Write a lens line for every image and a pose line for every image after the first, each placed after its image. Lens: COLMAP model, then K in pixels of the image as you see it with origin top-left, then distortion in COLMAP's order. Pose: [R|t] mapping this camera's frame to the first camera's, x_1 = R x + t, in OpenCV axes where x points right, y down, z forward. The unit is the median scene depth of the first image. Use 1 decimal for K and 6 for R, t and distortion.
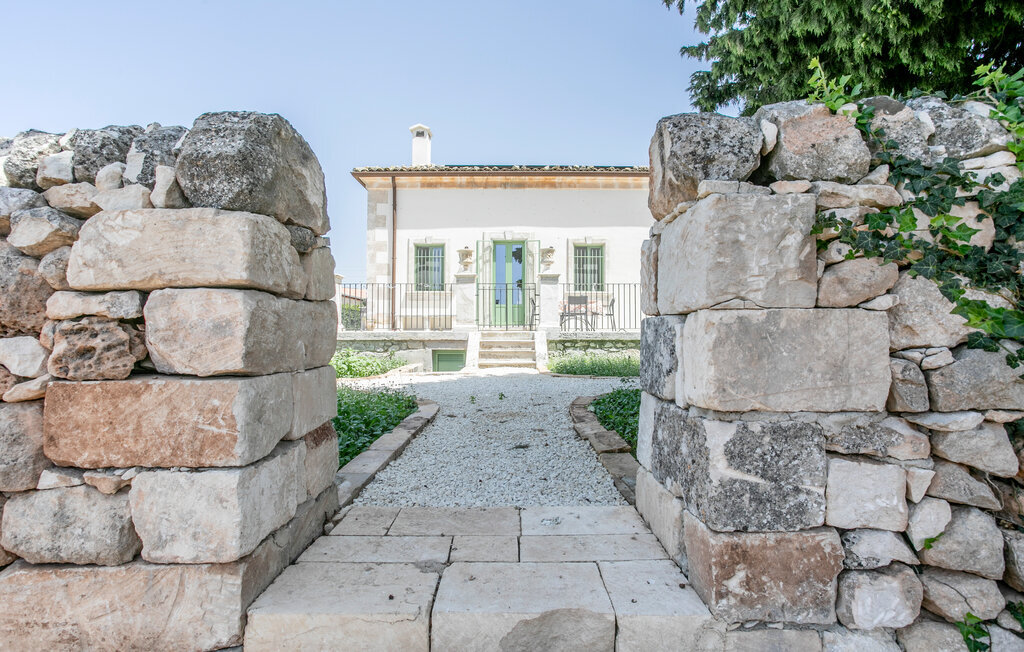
lens RADIAL K [[504.4, 0, 510.9], [0, 504.4, 324.5], [0, 0, 1]] dist [-0.052765, 0.036220]
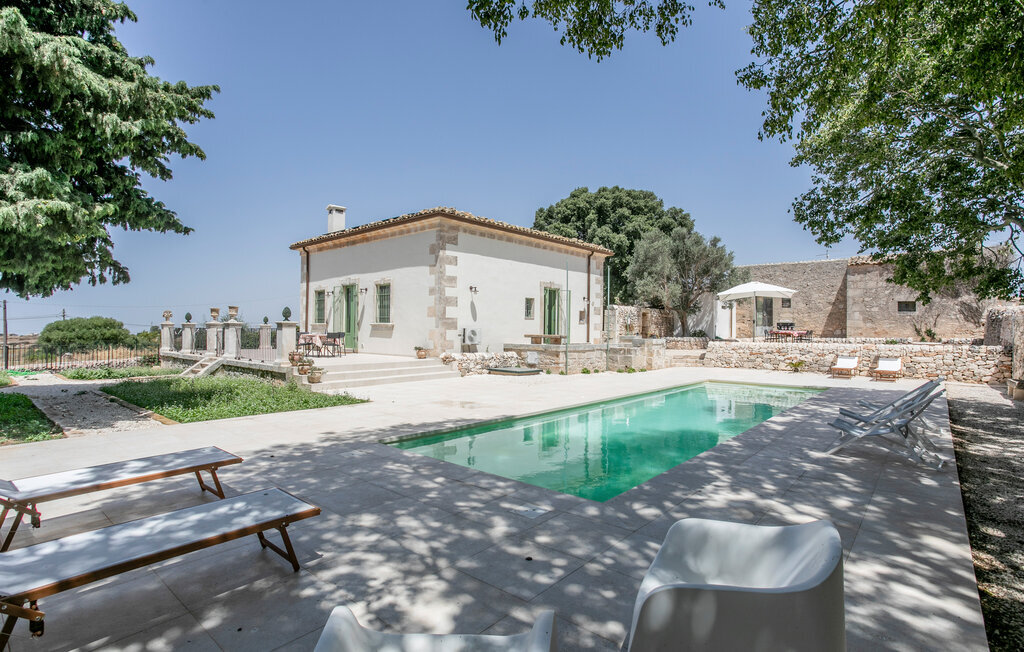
lens RADIAL K [[504.4, 0, 510.9], [0, 504.4, 324.5], [0, 0, 1]] dist [-0.052765, 0.036220]
pose [[0.742324, 0.000190, -0.670041, 1.207608], [0.002755, 0.999991, 0.003336, -0.065258], [0.670036, -0.004323, 0.742316, 0.299487]]
